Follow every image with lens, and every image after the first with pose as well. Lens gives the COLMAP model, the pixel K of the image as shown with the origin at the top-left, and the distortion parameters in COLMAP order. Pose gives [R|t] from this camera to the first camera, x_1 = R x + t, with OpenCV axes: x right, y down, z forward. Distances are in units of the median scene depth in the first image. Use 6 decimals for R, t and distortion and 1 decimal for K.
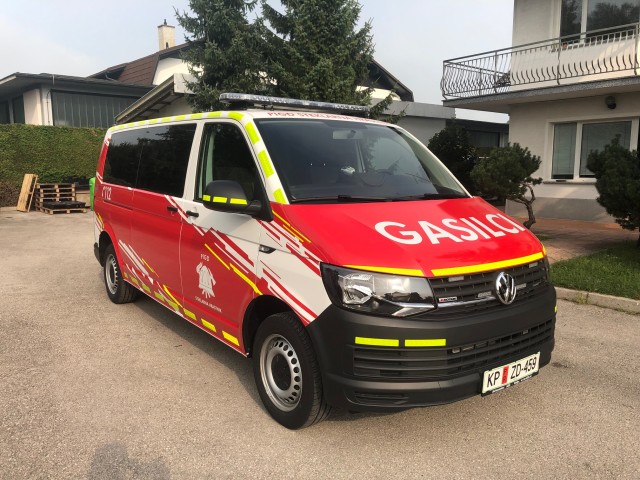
lens RADIAL K [[533.5, 0, 320.0], [0, 533.5, 236.9], [0, 0, 1]] dist [0.061844, -0.006780]
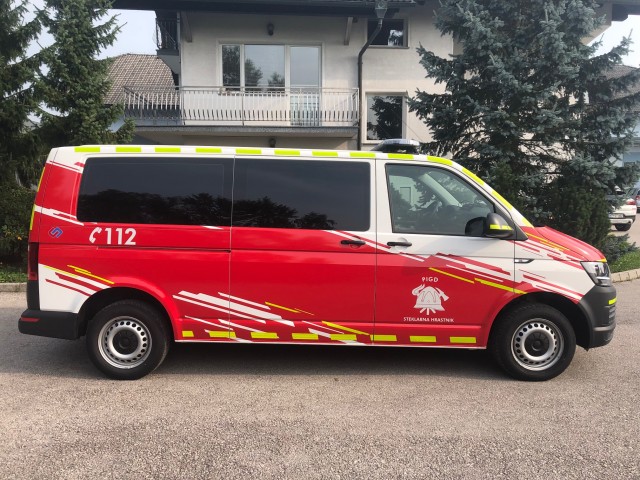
lens RADIAL K [[533.5, 0, 320.0], [0, 533.5, 236.9], [0, 0, 1]] dist [0.061844, -0.006780]
pose [[0.570570, -0.074742, 0.817841, -1.256532], [0.102631, 0.994532, 0.019288, -0.097520], [-0.814811, 0.072931, 0.575121, 0.500394]]
